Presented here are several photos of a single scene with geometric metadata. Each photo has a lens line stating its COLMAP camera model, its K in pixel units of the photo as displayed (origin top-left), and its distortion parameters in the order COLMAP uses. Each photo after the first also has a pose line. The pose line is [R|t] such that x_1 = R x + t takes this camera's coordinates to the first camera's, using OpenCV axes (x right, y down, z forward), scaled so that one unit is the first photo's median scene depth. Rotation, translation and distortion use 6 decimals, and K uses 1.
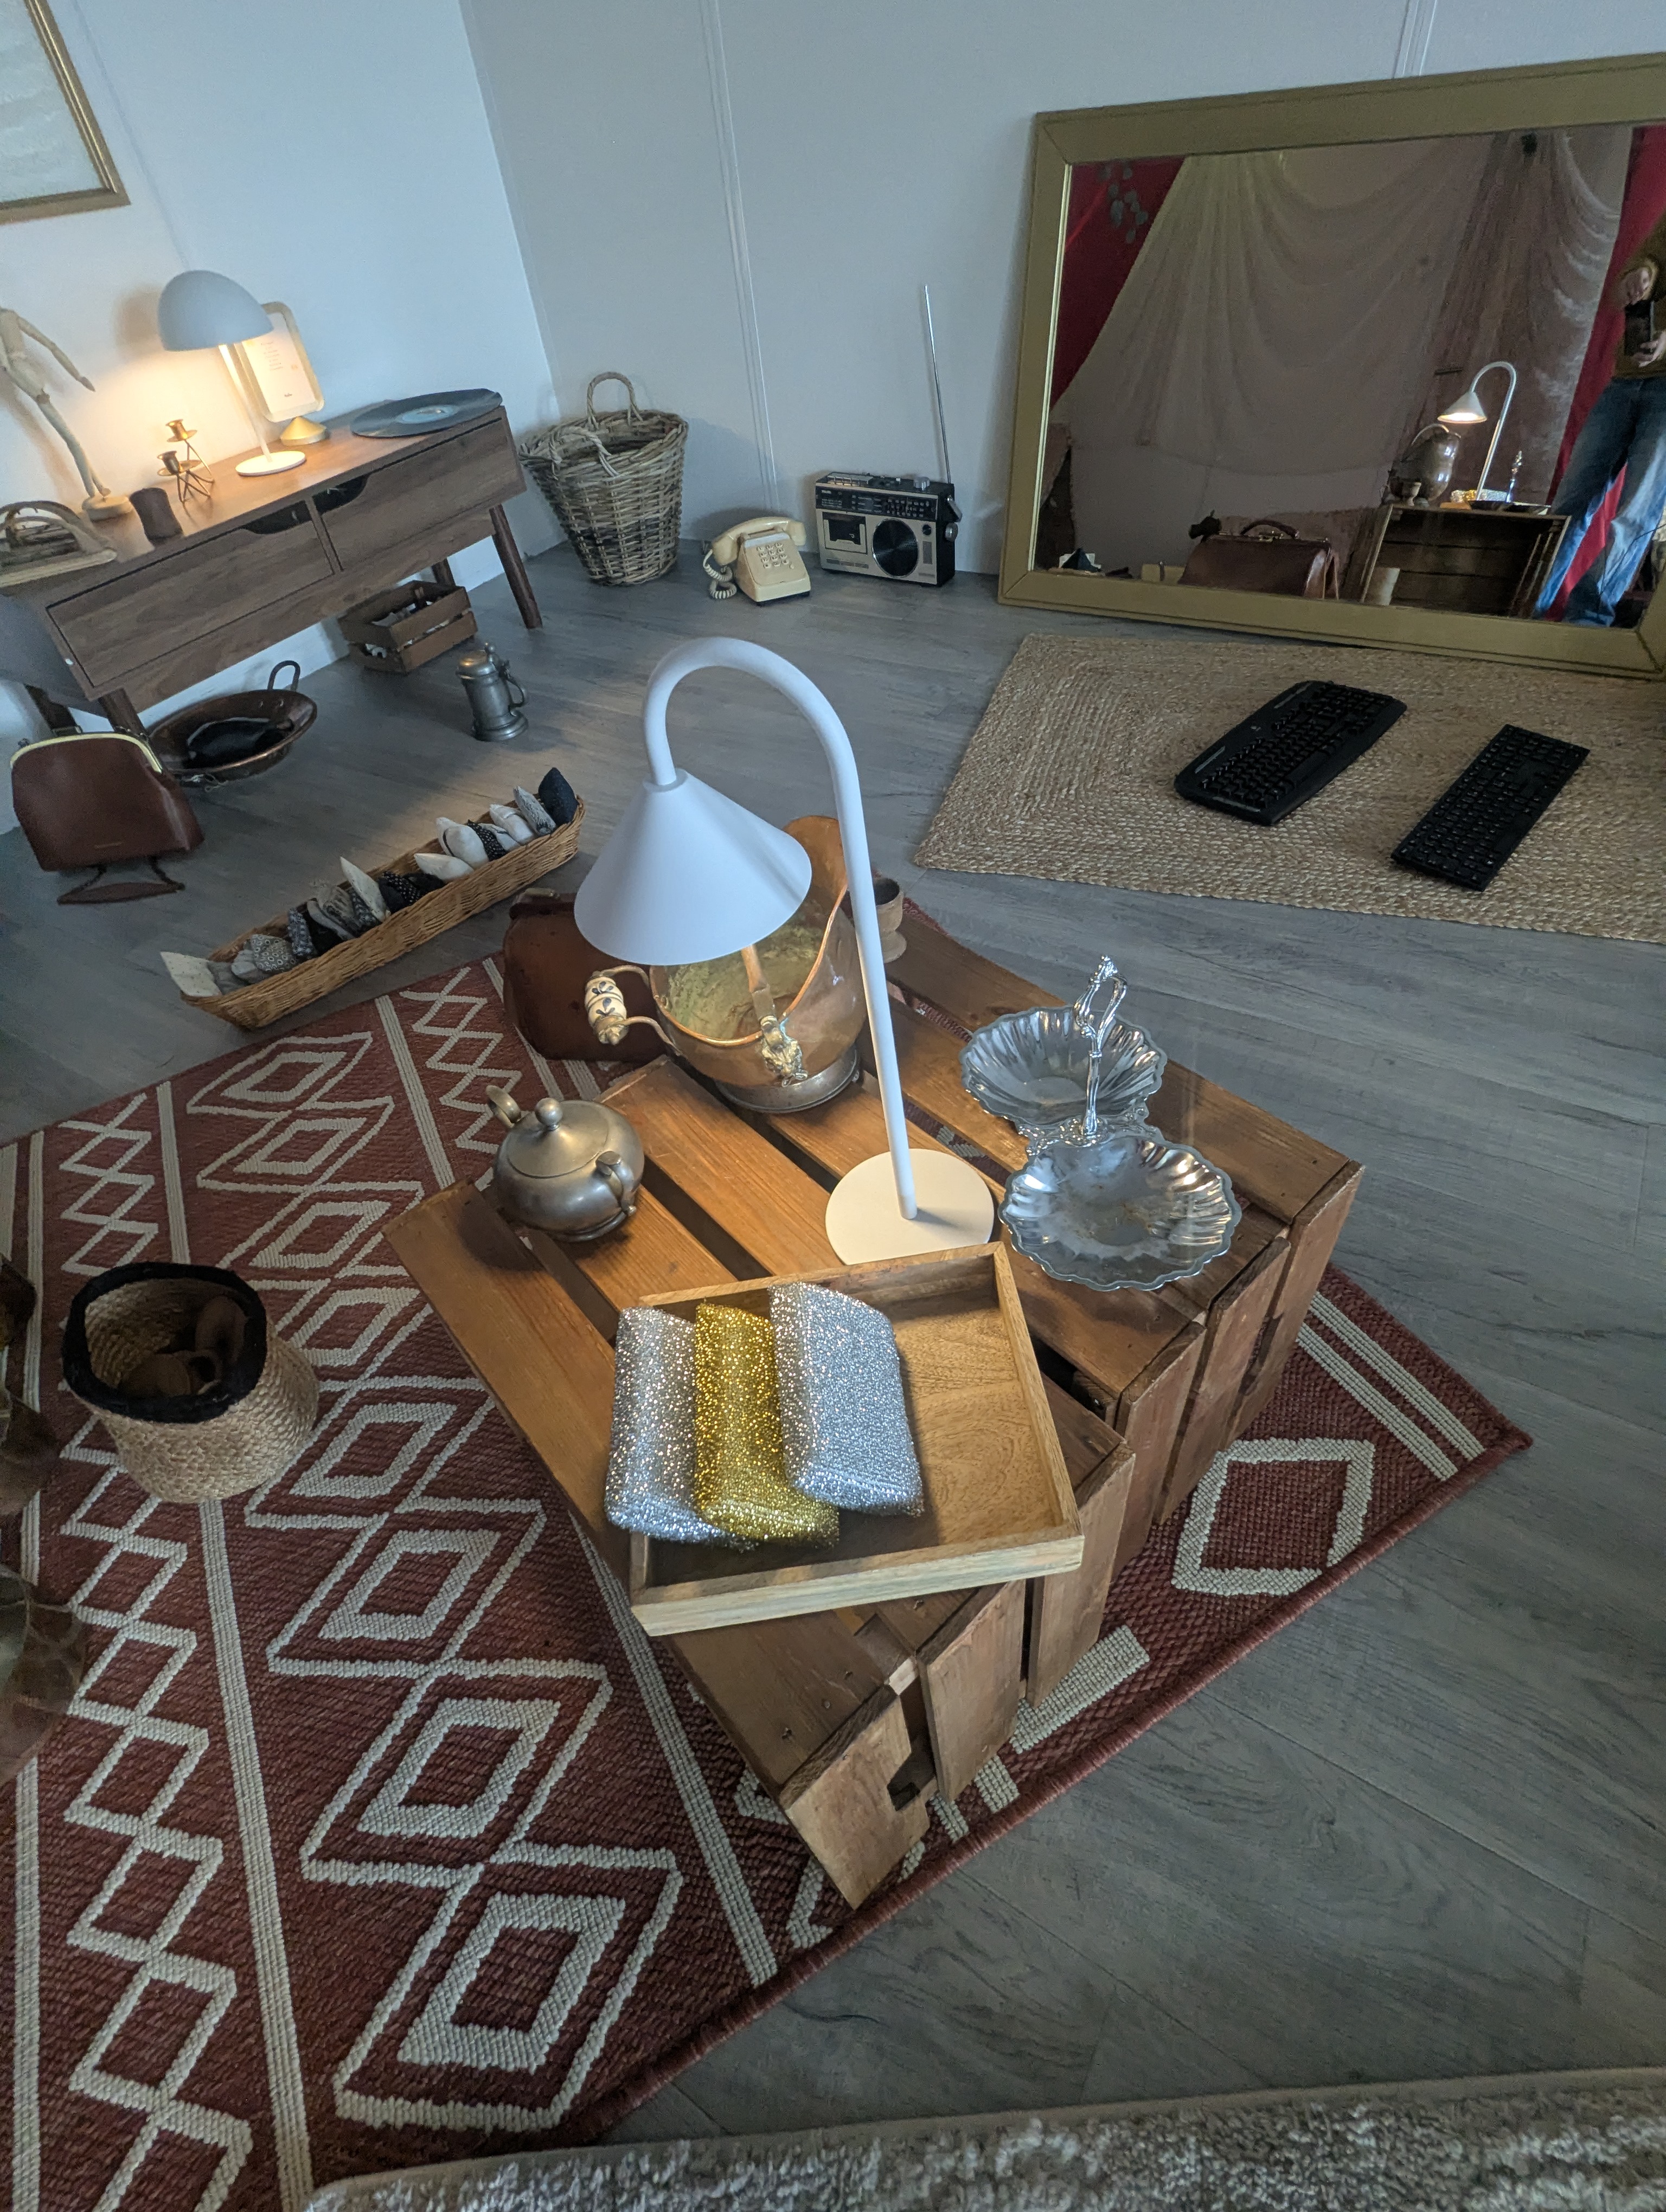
lens RADIAL K [[1034.4, 0, 833.0], [0, 1034.4, 1106.0], [0, 0, 1]] dist [-0.001335, -0.000148]
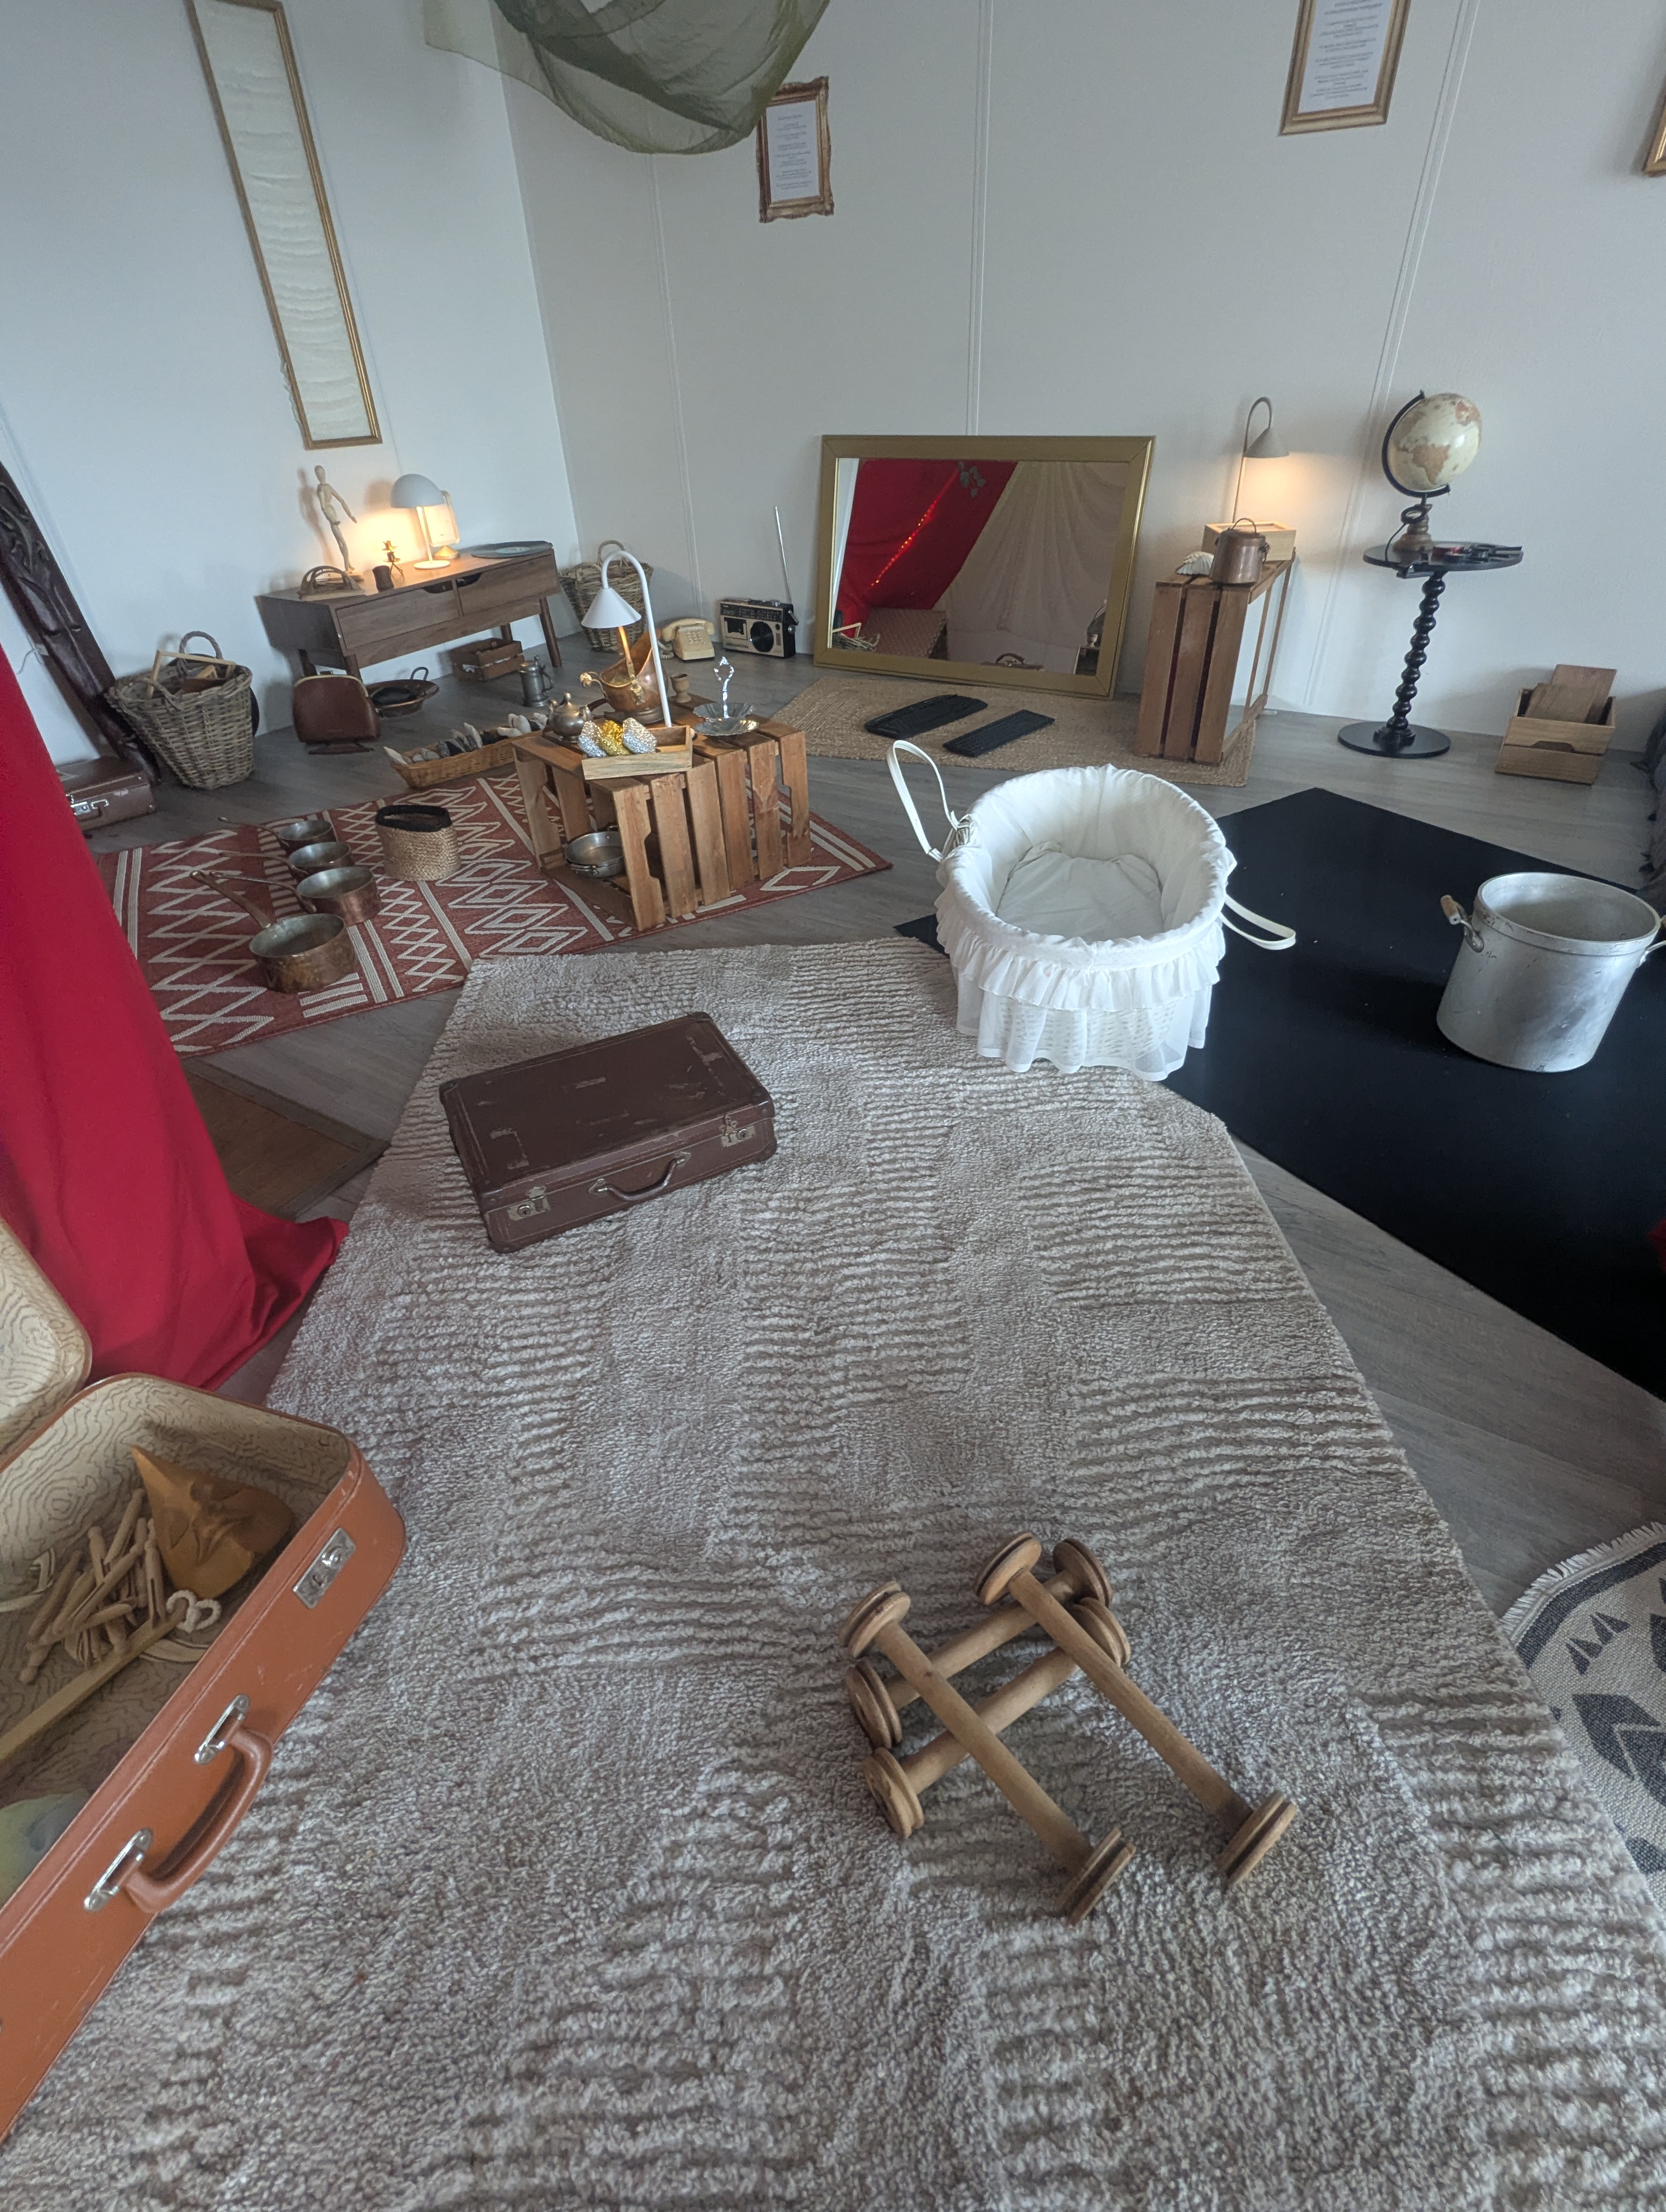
lens RADIAL K [[1077.8, 0, 833.0], [0, 1077.8, 1106.0], [0, 0, 1]] dist [0.016318, -0.000080]
pose [[0.998386, 0.052417, 0.021851, 0.213294], [-0.047801, 0.983413, -0.174971, 0.681498], [-0.030660, 0.173644, 0.984331, -0.832000]]
